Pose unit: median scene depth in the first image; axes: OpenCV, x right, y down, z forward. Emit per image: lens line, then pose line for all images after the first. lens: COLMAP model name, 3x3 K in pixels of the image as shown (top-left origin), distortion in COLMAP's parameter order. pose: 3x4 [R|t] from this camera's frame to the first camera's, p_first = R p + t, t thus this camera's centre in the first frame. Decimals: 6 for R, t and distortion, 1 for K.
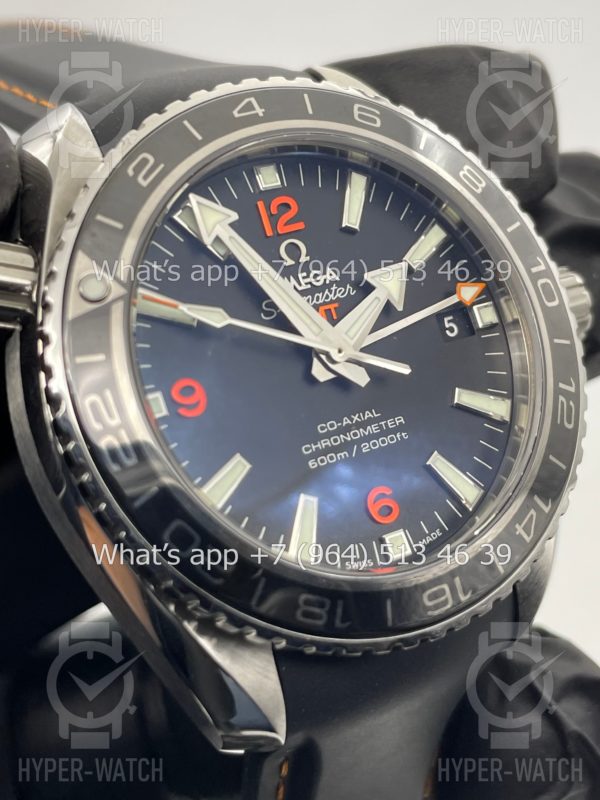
lens RADIAL K [[1272.0, 0, 300.0], [0, 1272.0, 400.0], [0, 0, 1]] dist [0.041133, -0.000828]
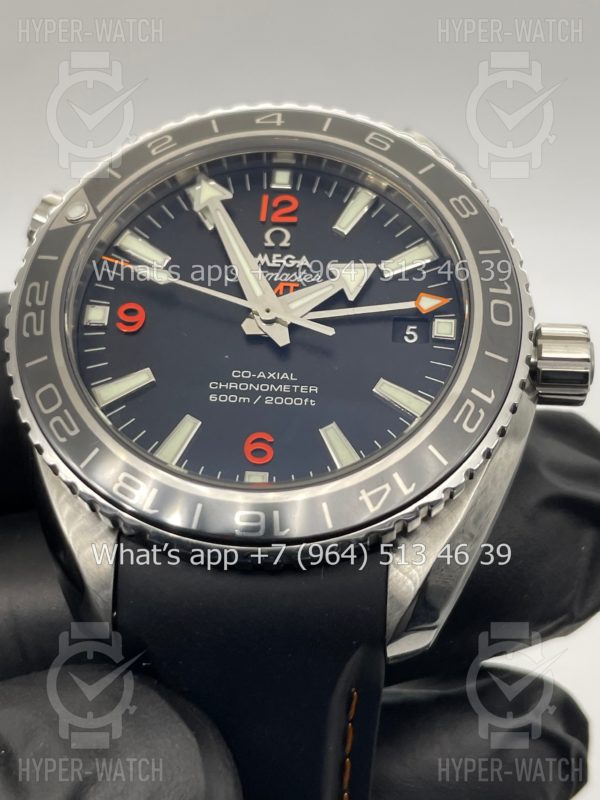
lens RADIAL K [[1272.0, 0, 300.0], [0, 1272.0, 400.0], [0, 0, 1]] dist [0.041133, -0.000828]
pose [[0.814586, 0.146816, -0.561154, 0.682846], [-0.299529, 0.934937, -0.190195, 0.235750], [0.496721, 0.323013, 0.805563, 0.126877]]
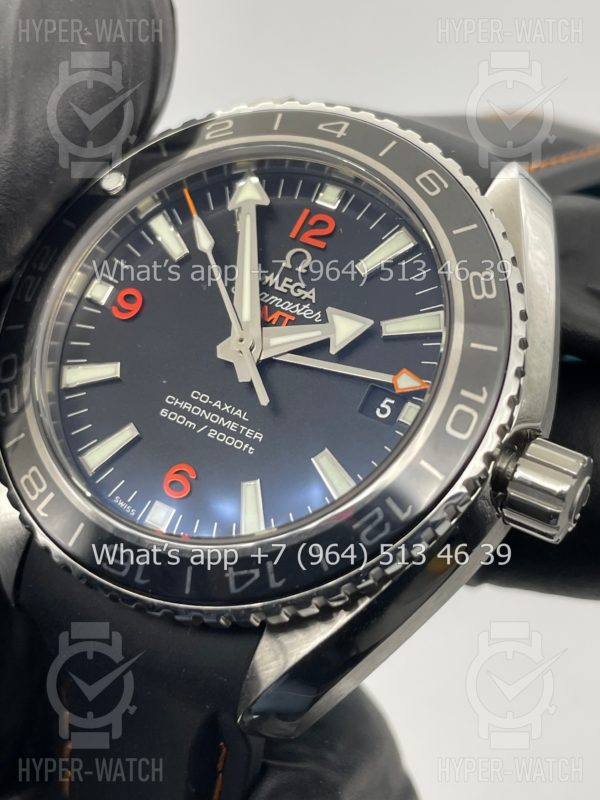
lens RADIAL K [[1272.0, 0, 300.0], [0, 1272.0, 400.0], [0, 0, 1]] dist [0.041133, -0.000828]
pose [[0.475117, 0.424452, -0.770782, 0.865603], [-0.572611, 0.814254, 0.095429, -0.123589], [0.668117, 0.396019, 0.629912, 0.378905]]
